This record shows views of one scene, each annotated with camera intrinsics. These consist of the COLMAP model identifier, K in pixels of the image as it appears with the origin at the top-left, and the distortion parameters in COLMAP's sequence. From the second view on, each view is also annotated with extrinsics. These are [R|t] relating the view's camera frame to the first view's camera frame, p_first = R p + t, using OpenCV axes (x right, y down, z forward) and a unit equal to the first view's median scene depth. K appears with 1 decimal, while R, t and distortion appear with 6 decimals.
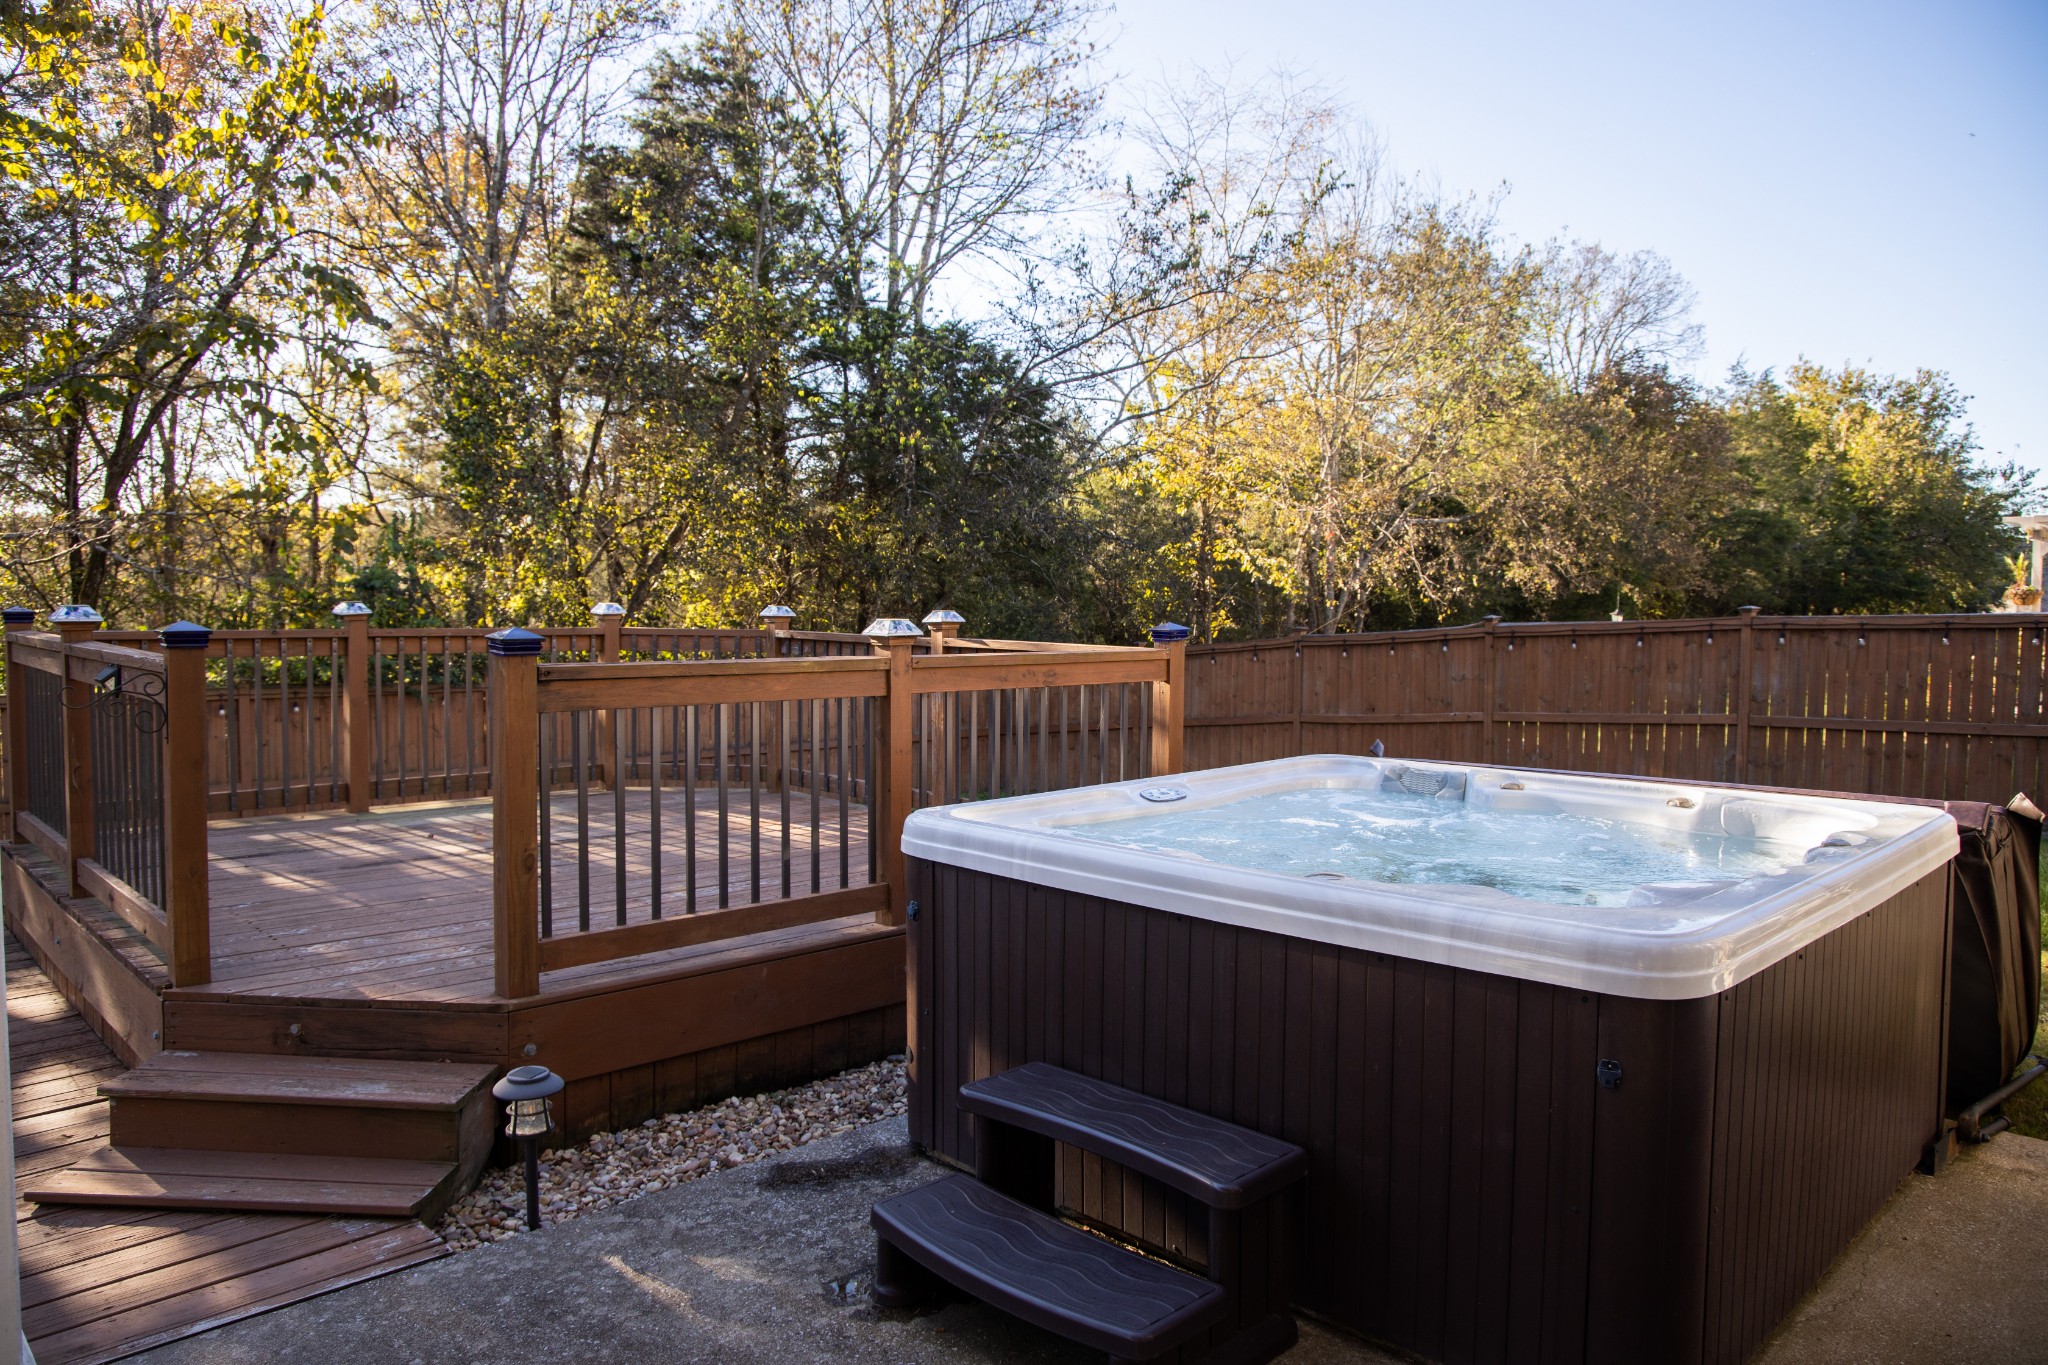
lens RADIAL K [[1406.4, 0, 1016.8], [0, 1406.4, 682.3], [0, 0, 1]] dist [-0.067204, 0.033793]
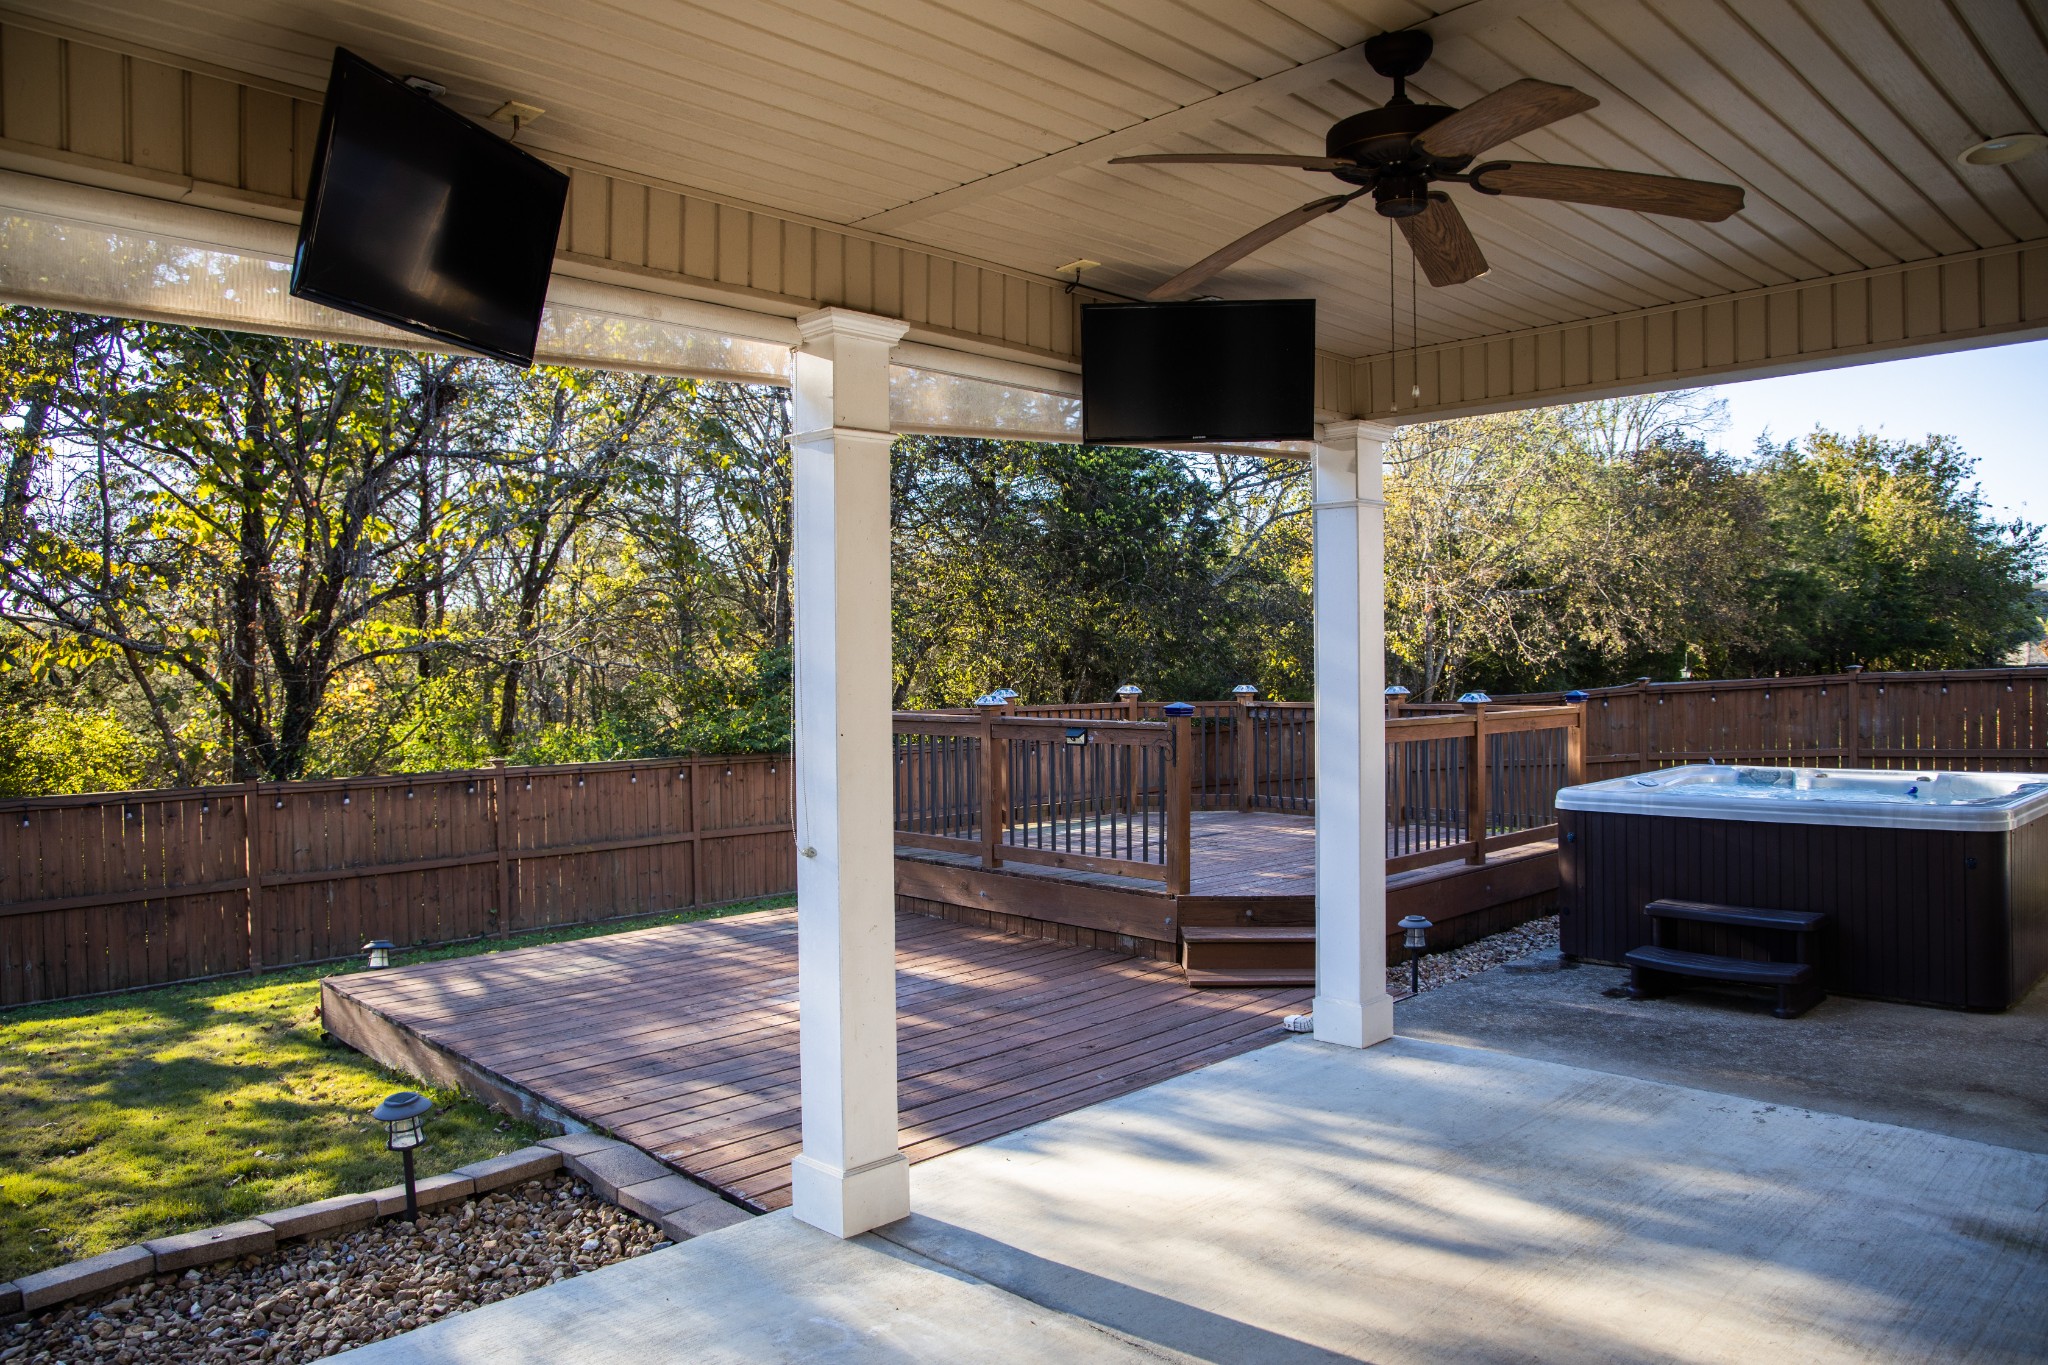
lens RADIAL K [[1406.4, 0, 1028.1], [0, 1406.4, 683.0], [0, 0, 1]] dist [-0.067204, 0.033793]
pose [[0.999715, -0.023762, 0.002388, -0.061207], [0.023849, 0.998569, -0.047874, 0.001220], [-0.001247, 0.047917, 0.998851, -0.071934]]
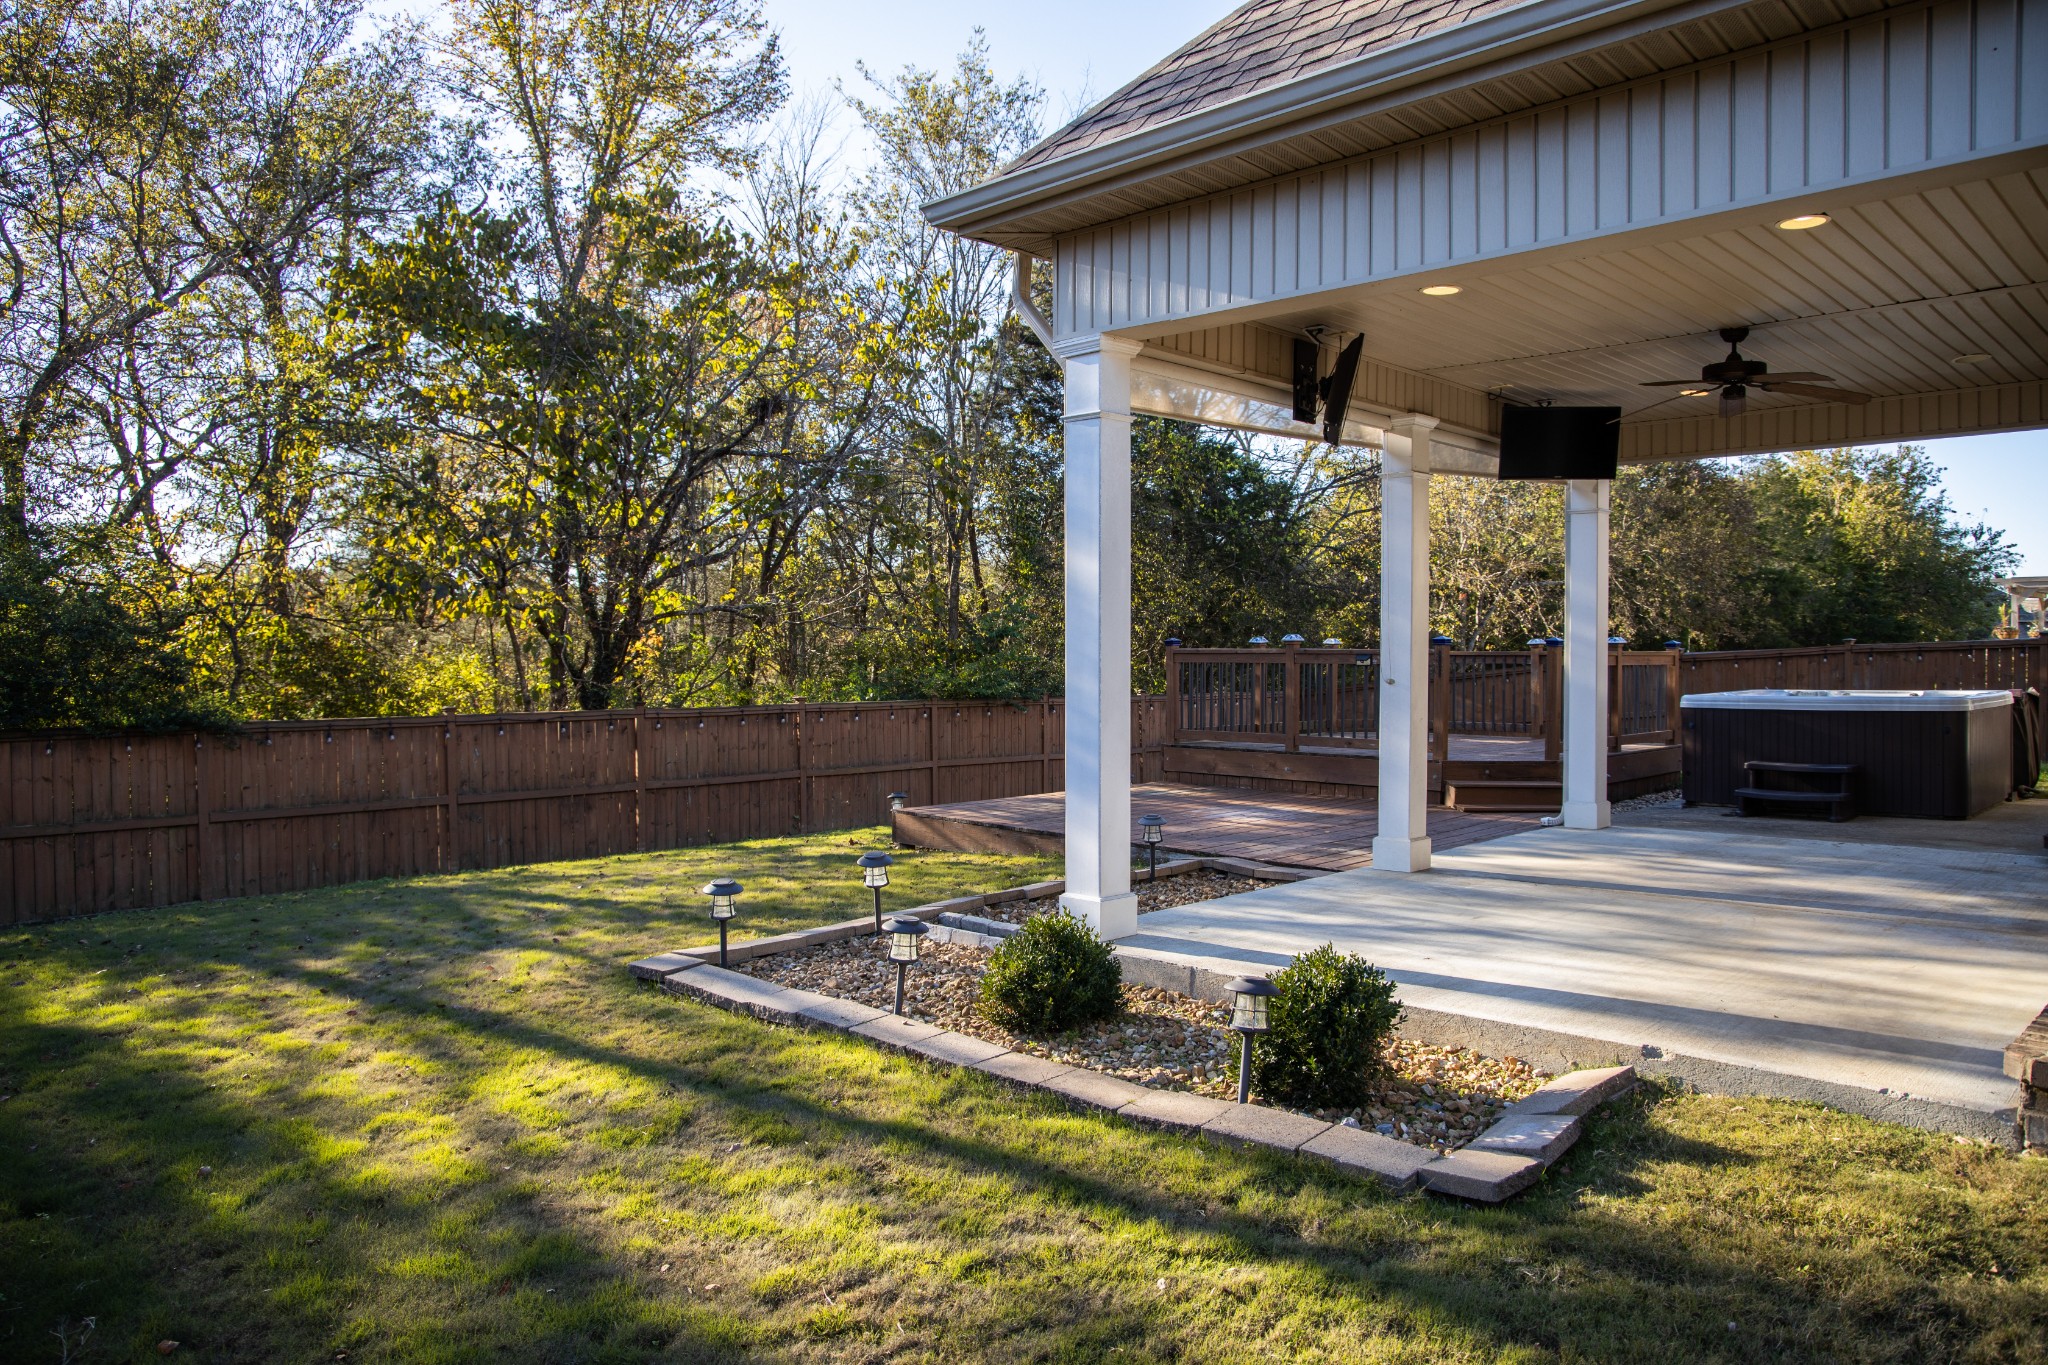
lens RADIAL K [[1406.4, 0, 1029.9], [0, 1406.4, 678.9], [0, 0, 1]] dist [-0.067204, 0.033793]
pose [[0.999651, -0.012284, 0.023375, -0.119756], [0.013317, 0.998918, -0.044553, 0.013253], [-0.022803, 0.044849, 0.998733, -0.152413]]
